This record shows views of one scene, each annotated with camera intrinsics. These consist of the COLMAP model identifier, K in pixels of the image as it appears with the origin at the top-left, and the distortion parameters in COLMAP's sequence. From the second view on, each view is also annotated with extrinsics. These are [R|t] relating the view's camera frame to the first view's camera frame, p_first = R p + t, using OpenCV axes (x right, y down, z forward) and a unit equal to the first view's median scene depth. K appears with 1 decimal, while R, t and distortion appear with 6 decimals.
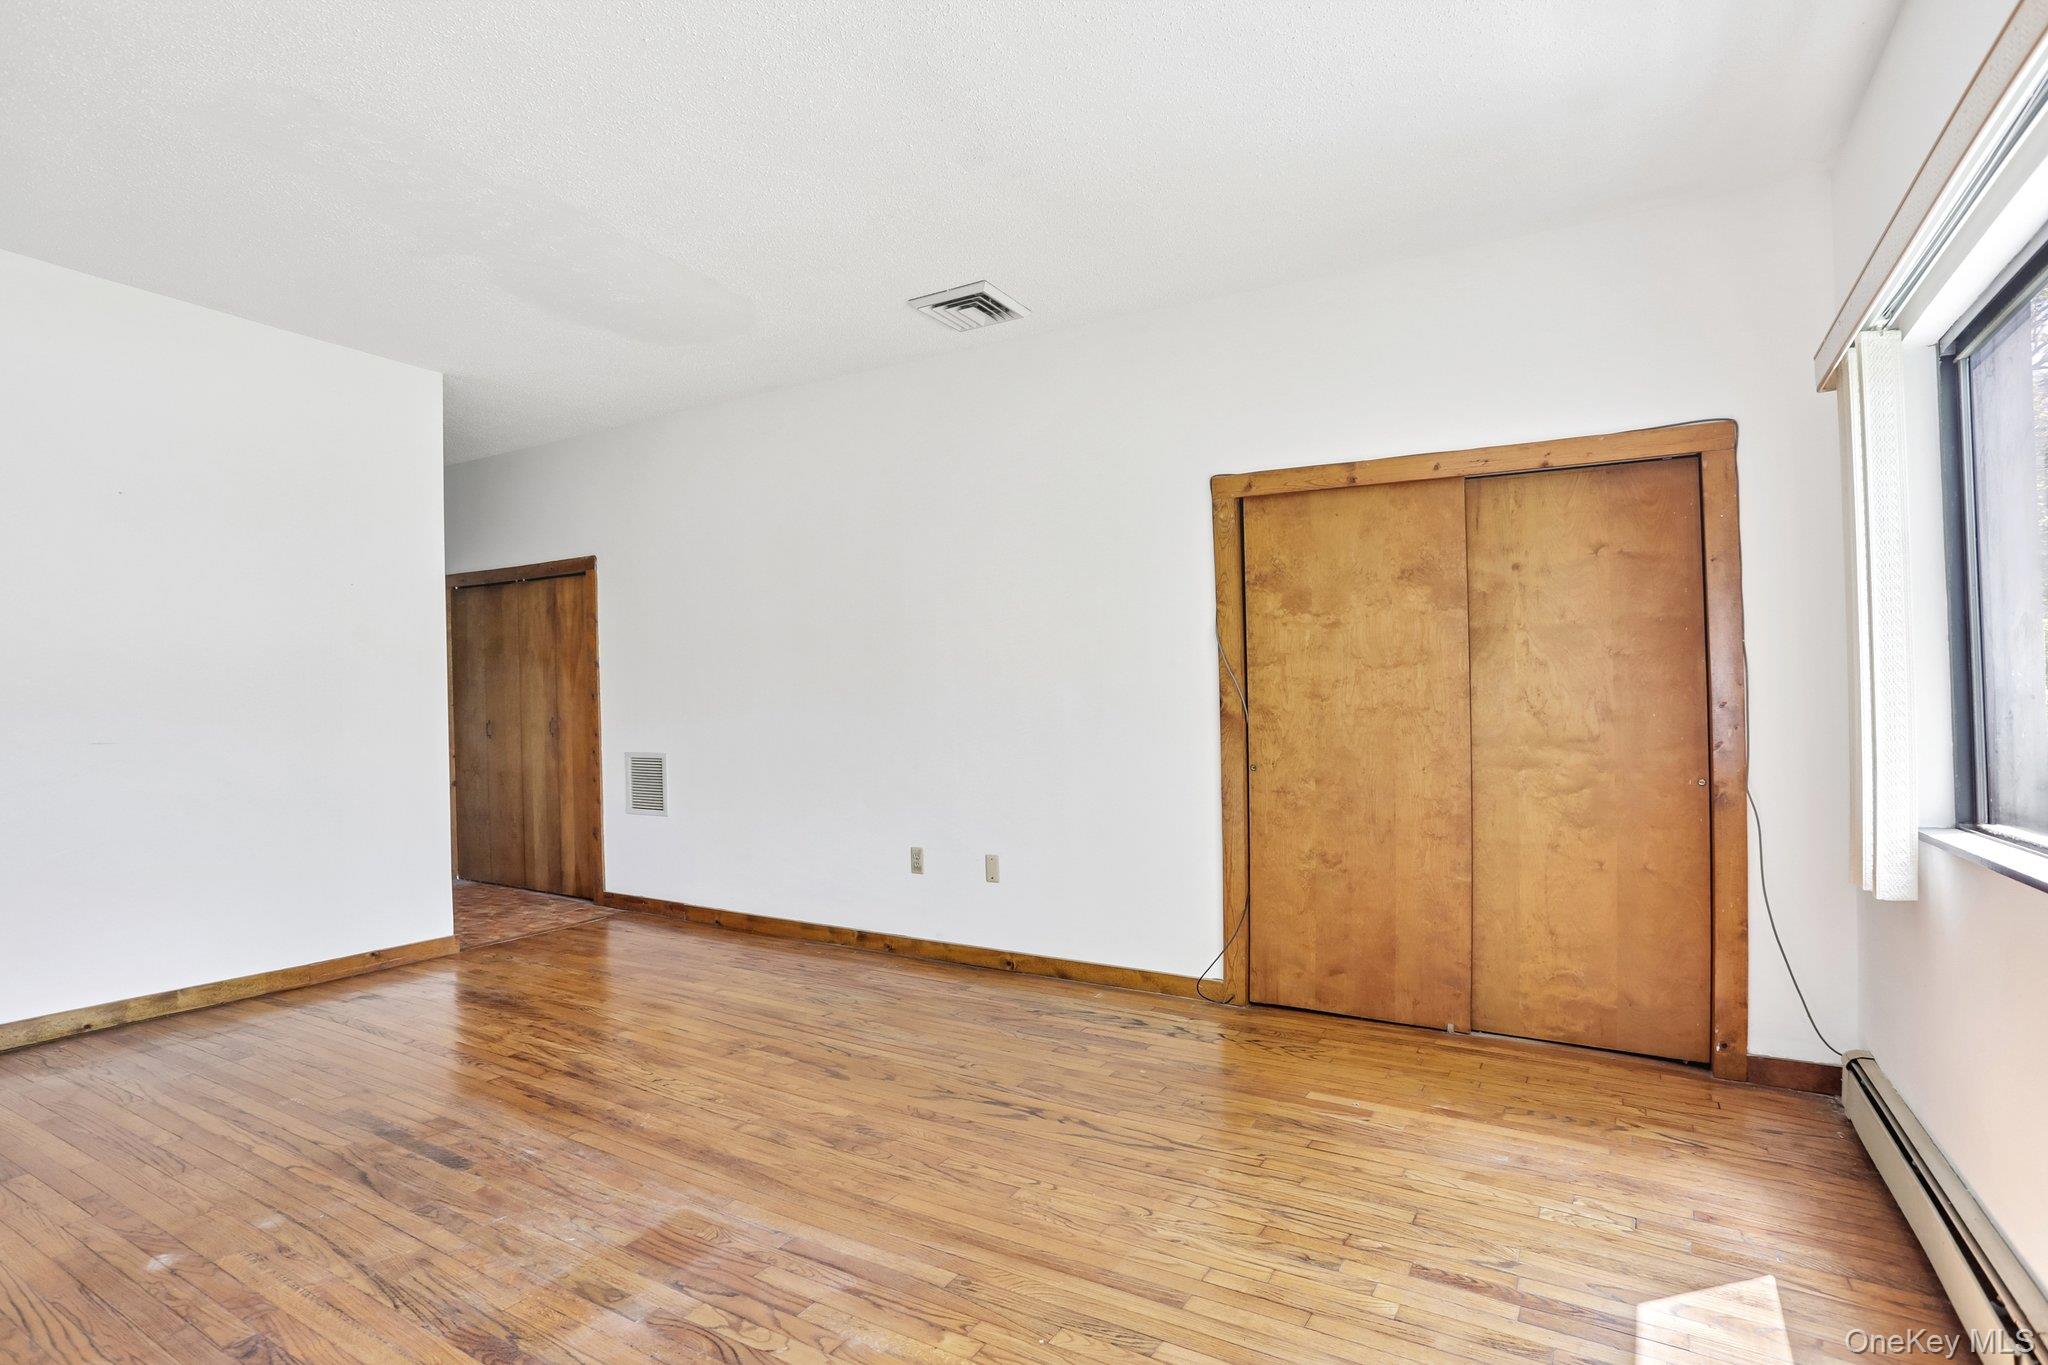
lens RADIAL K [[1013.3, 0, 1025.2], [0, 1013.3, 714.6], [0, 0, 1]] dist [-0.058933, 0.025938]
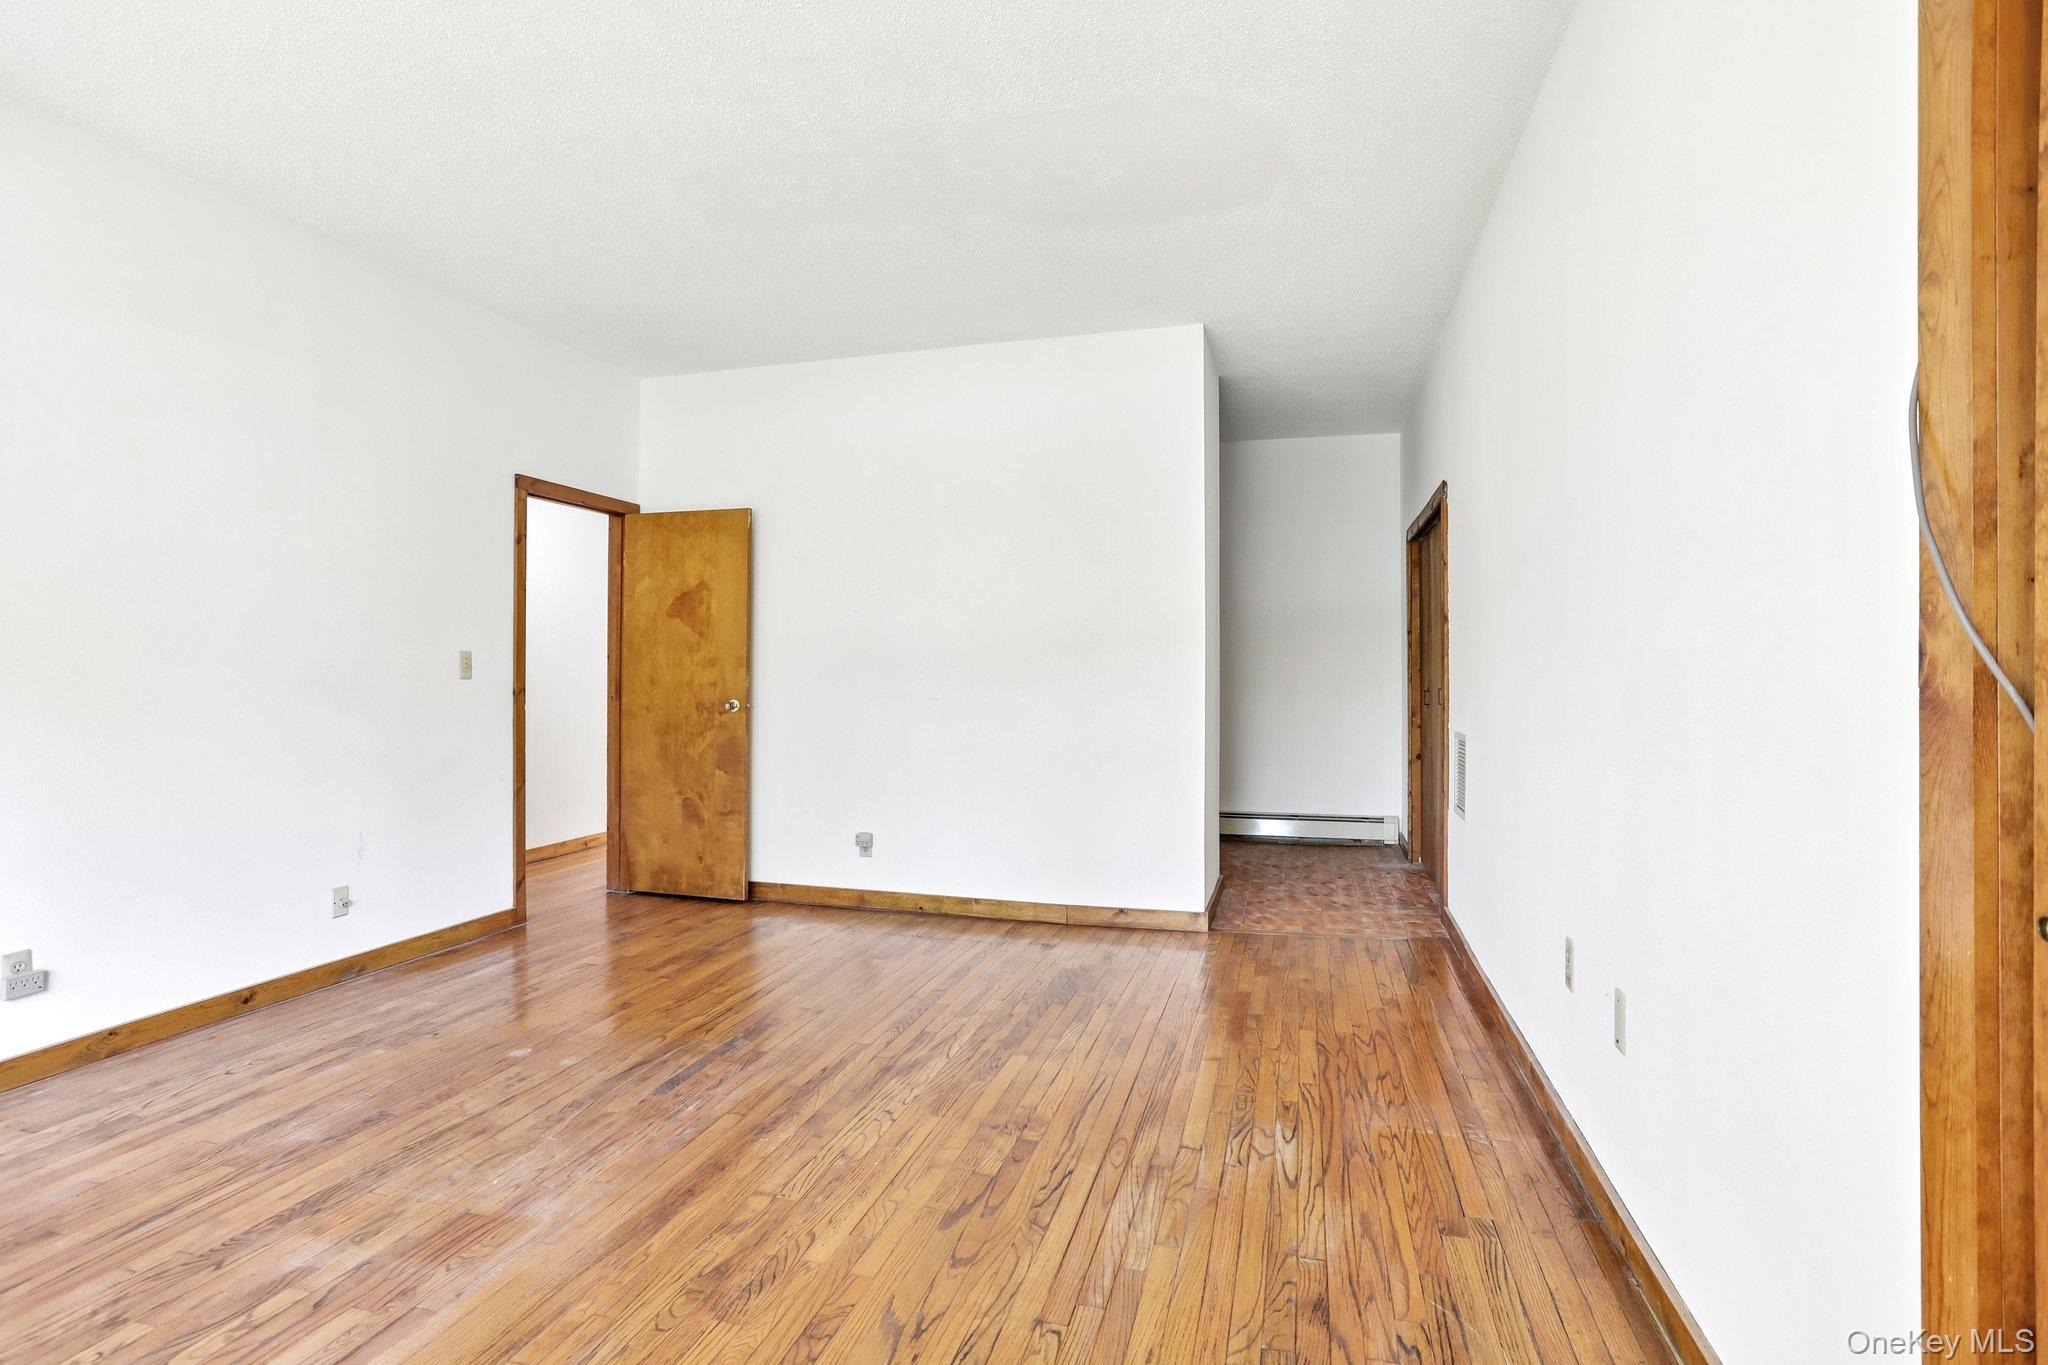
lens RADIAL K [[1013.3, 0, 1015.3], [0, 1013.3, 678.4], [0, 0, 1]] dist [-0.058933, 0.025938]
pose [[0.248350, 0.006378, -0.968649, 0.434375], [-0.005812, 0.999970, 0.005094, -0.006773], [0.968653, 0.004364, 0.248380, 0.803156]]
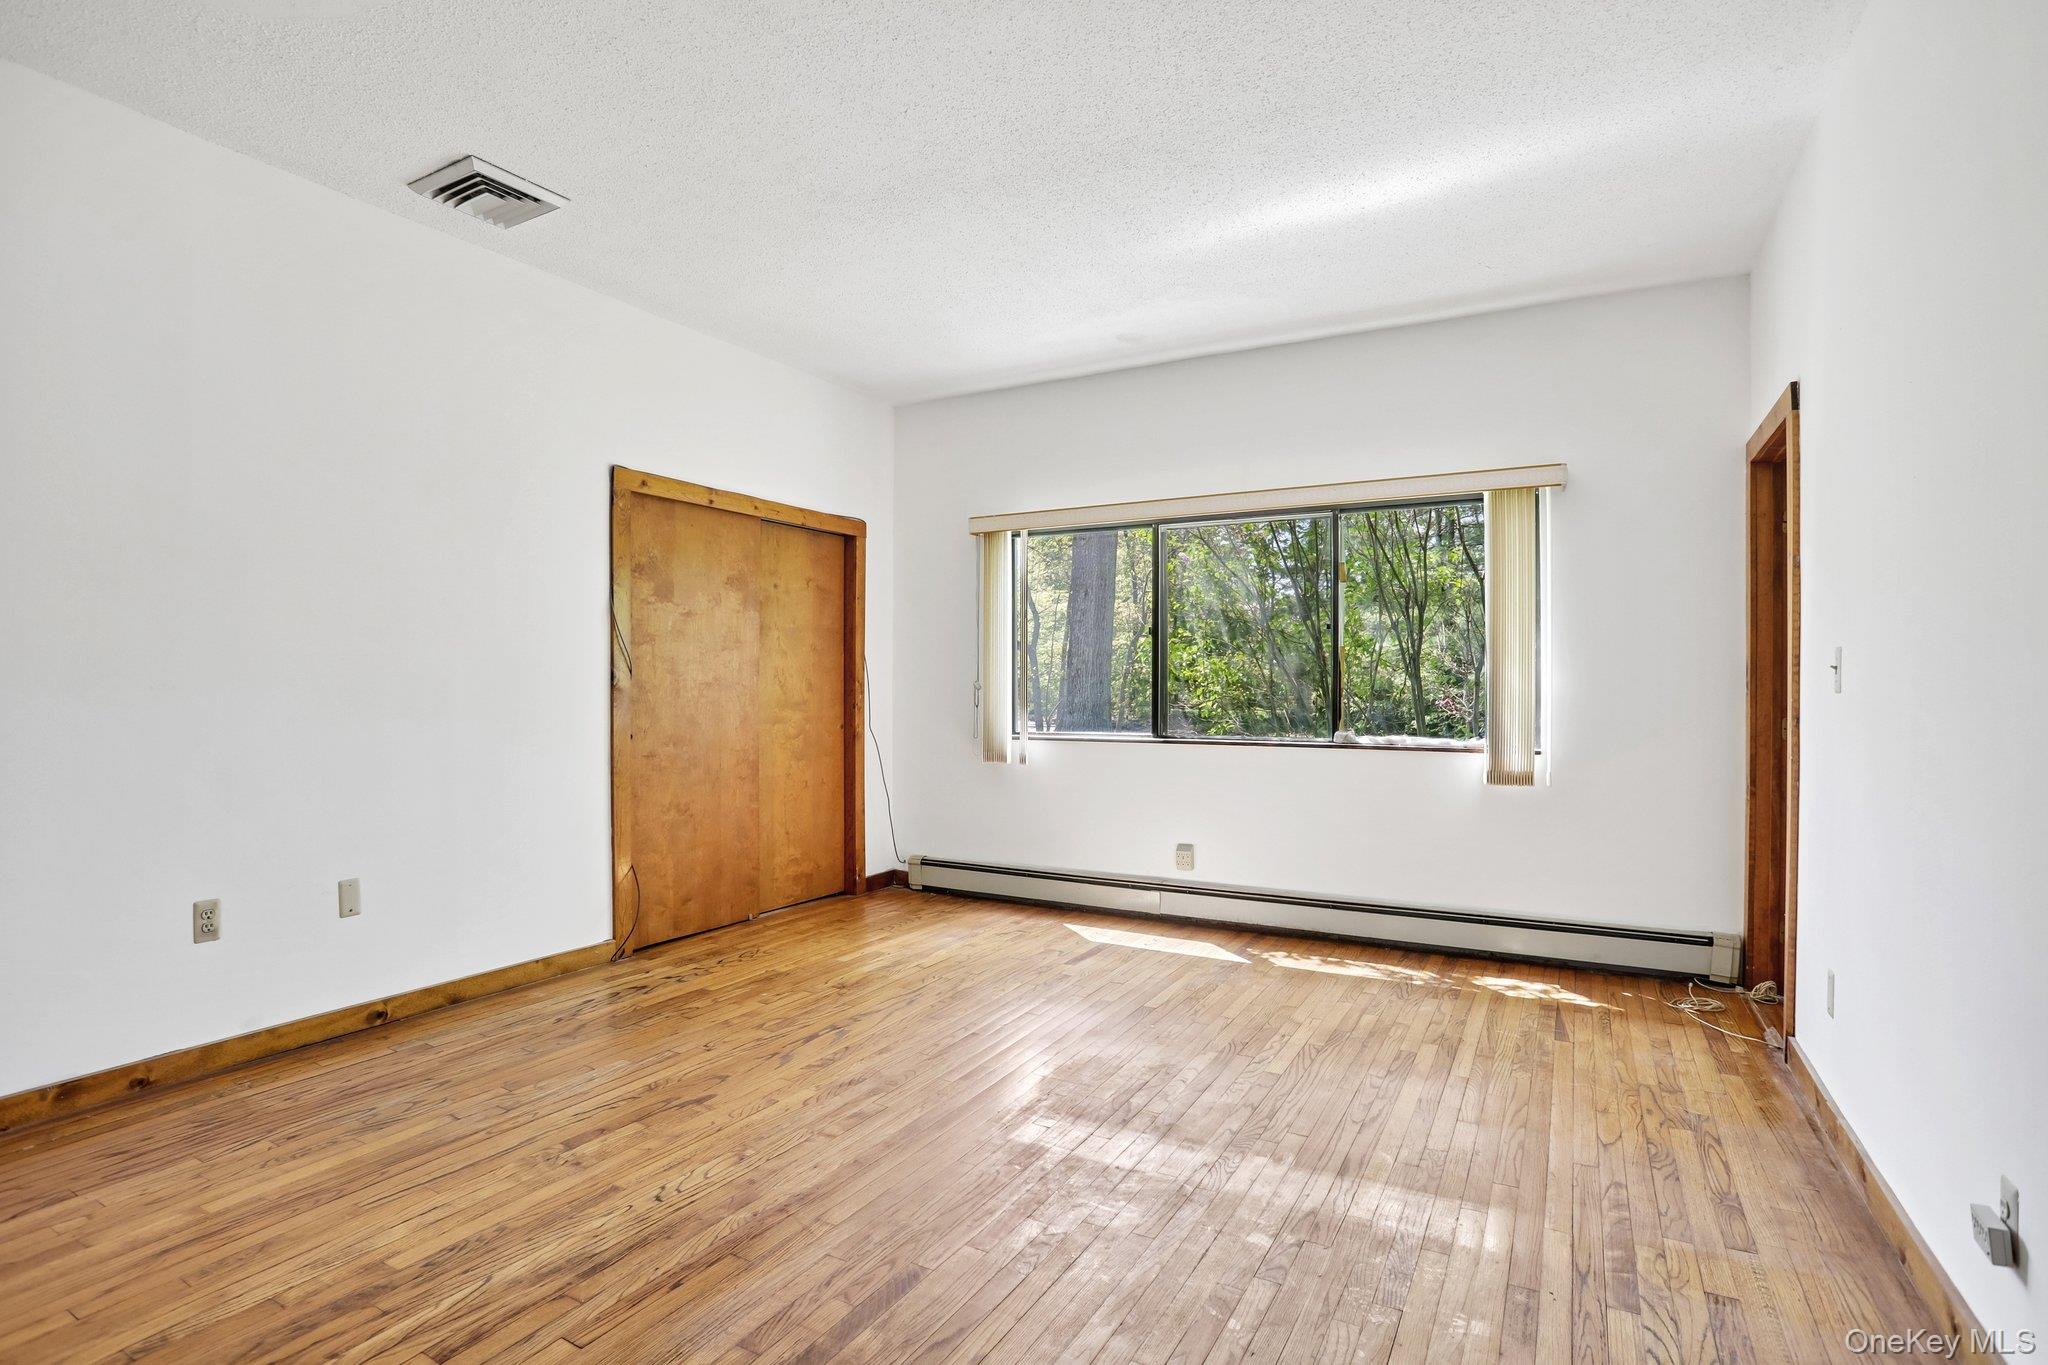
lens RADIAL K [[1013.3, 0, 1013.5], [0, 1013.3, 649.3], [0, 0, 1]] dist [-0.058933, 0.025938]
pose [[-0.013617, 0.032798, 0.999369, -0.993379], [0.001568, 0.999461, -0.032780, -0.006618], [-0.999906, 0.001120, -0.013661, 0.677643]]
